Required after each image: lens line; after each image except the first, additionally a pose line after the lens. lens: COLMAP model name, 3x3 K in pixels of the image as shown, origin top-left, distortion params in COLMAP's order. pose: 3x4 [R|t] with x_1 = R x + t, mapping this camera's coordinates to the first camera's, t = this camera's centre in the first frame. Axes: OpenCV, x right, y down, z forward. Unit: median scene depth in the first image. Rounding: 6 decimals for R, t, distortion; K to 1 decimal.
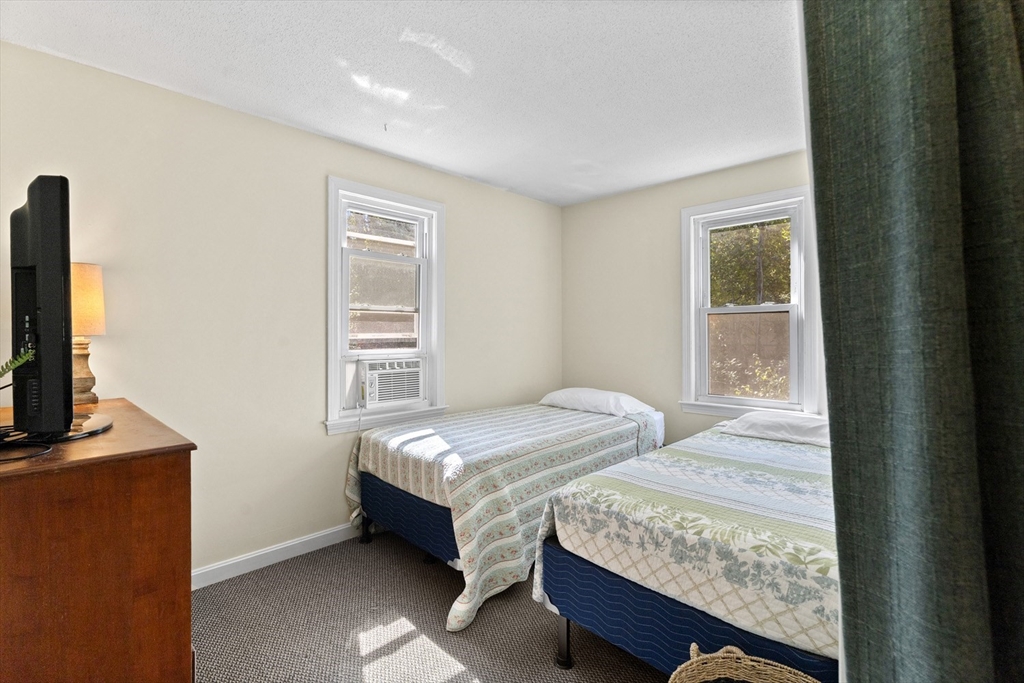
lens RADIAL K [[470.1, 0, 513.4], [0, 470.1, 336.7], [0, 0, 1]] dist [0.004612, 0.000406]
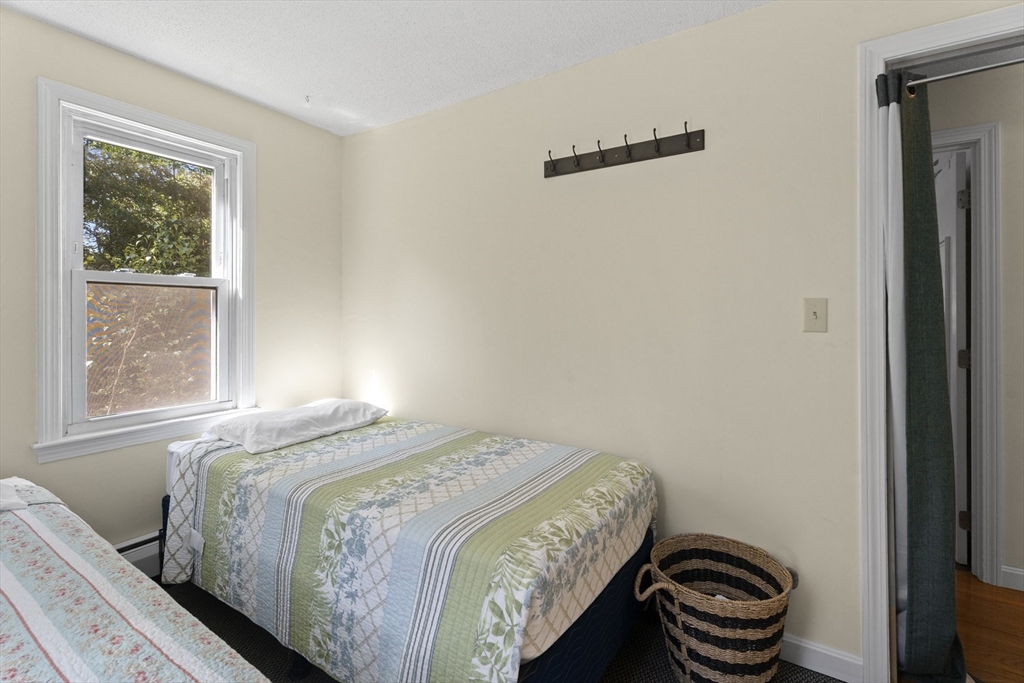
lens RADIAL K [[470.1, 0, 509.0], [0, 470.1, 315.4], [0, 0, 1]] dist [0.004612, 0.000406]
pose [[-0.184883, 0.003353, 0.982755, -0.528848], [0.005258, 0.999983, -0.002423, -0.003472], [-0.982747, 0.004720, -0.184897, 1.213788]]
